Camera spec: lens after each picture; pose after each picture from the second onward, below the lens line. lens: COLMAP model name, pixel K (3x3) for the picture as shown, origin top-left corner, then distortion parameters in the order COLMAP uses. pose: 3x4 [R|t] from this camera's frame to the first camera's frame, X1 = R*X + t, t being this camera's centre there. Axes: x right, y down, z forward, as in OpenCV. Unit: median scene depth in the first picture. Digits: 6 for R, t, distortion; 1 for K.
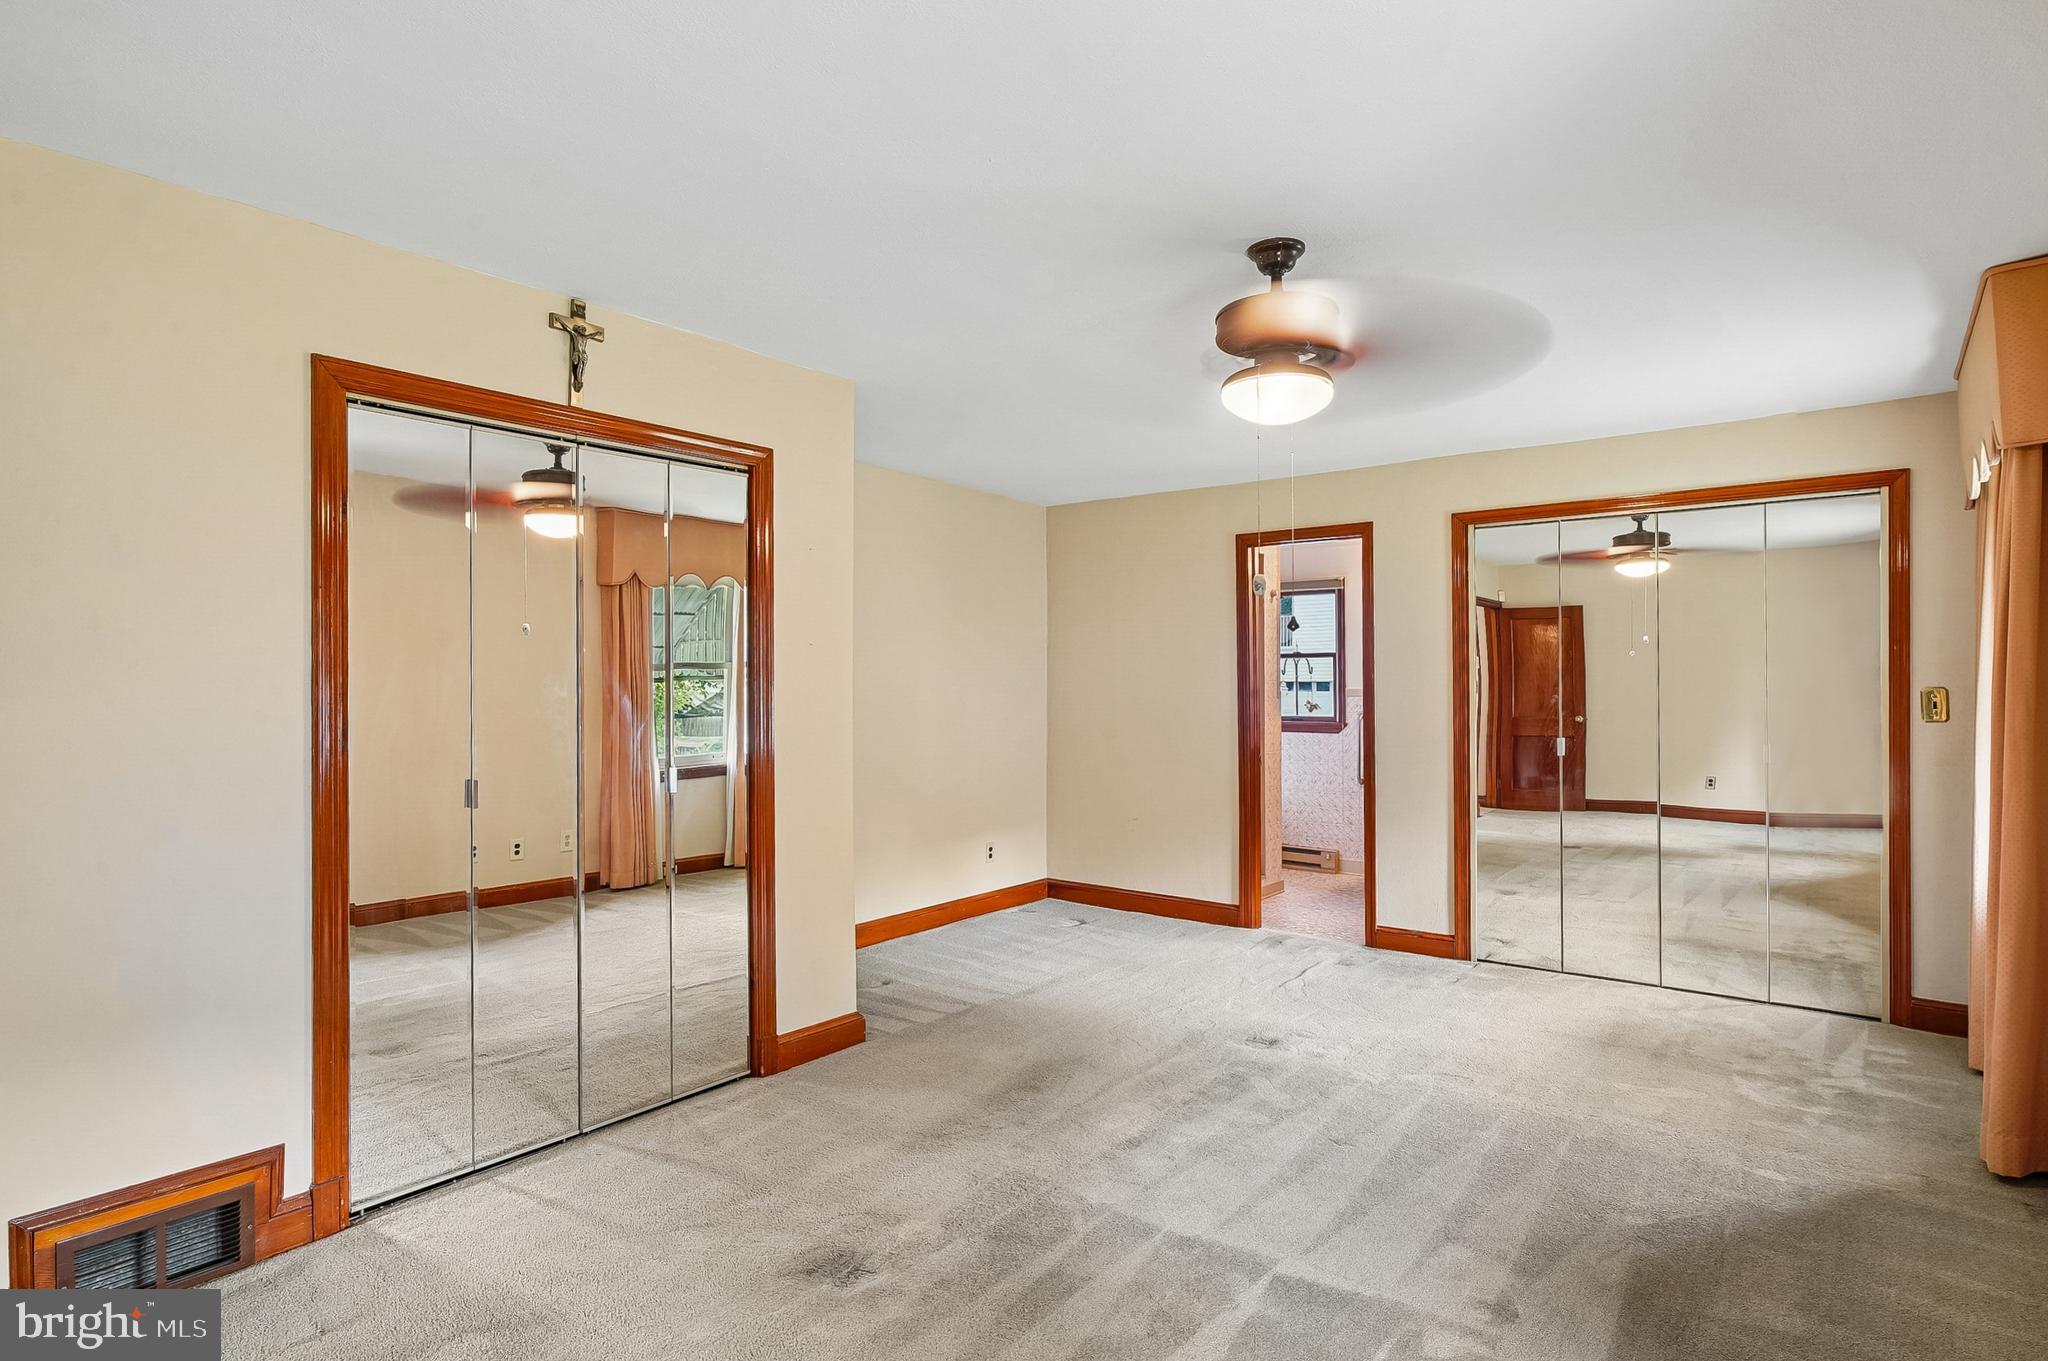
lens RADIAL K [[1076.5, 0, 1005.8], [0, 1076.5, 688.0], [0, 0, 1]] dist [0.006658, 0.000811]
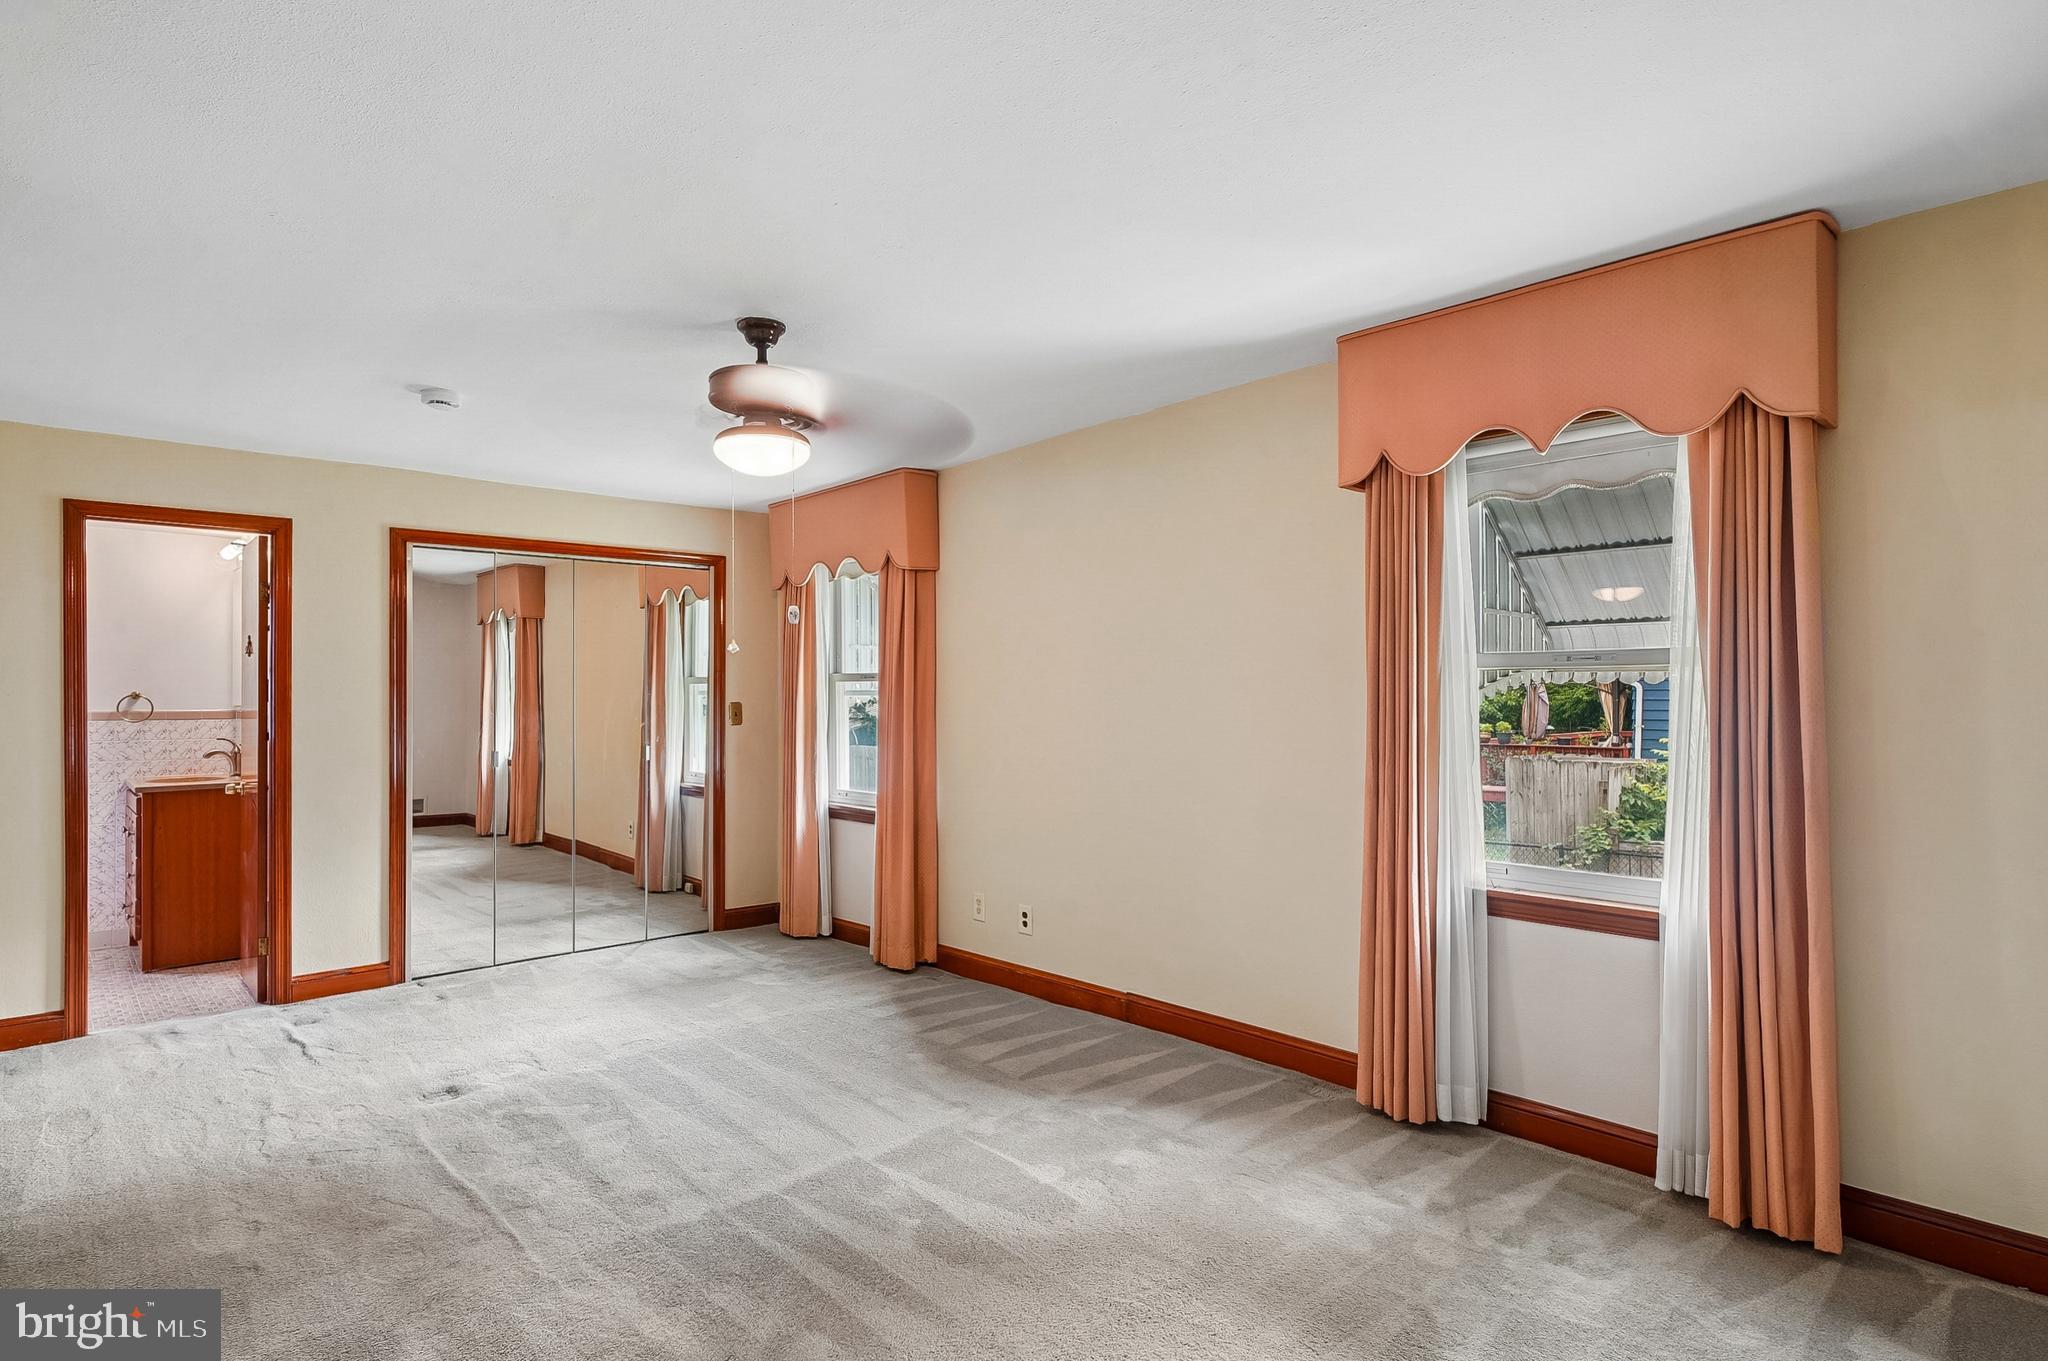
lens RADIAL K [[1076.5, 0, 1023.8], [0, 1076.5, 693.9], [0, 0, 1]] dist [0.006658, 0.000811]
pose [[0.160108, 0.000278, 0.987099, -0.645840], [0.006182, 0.999980, -0.001284, -0.010211], [-0.987080, 0.006308, 0.160103, 0.391814]]
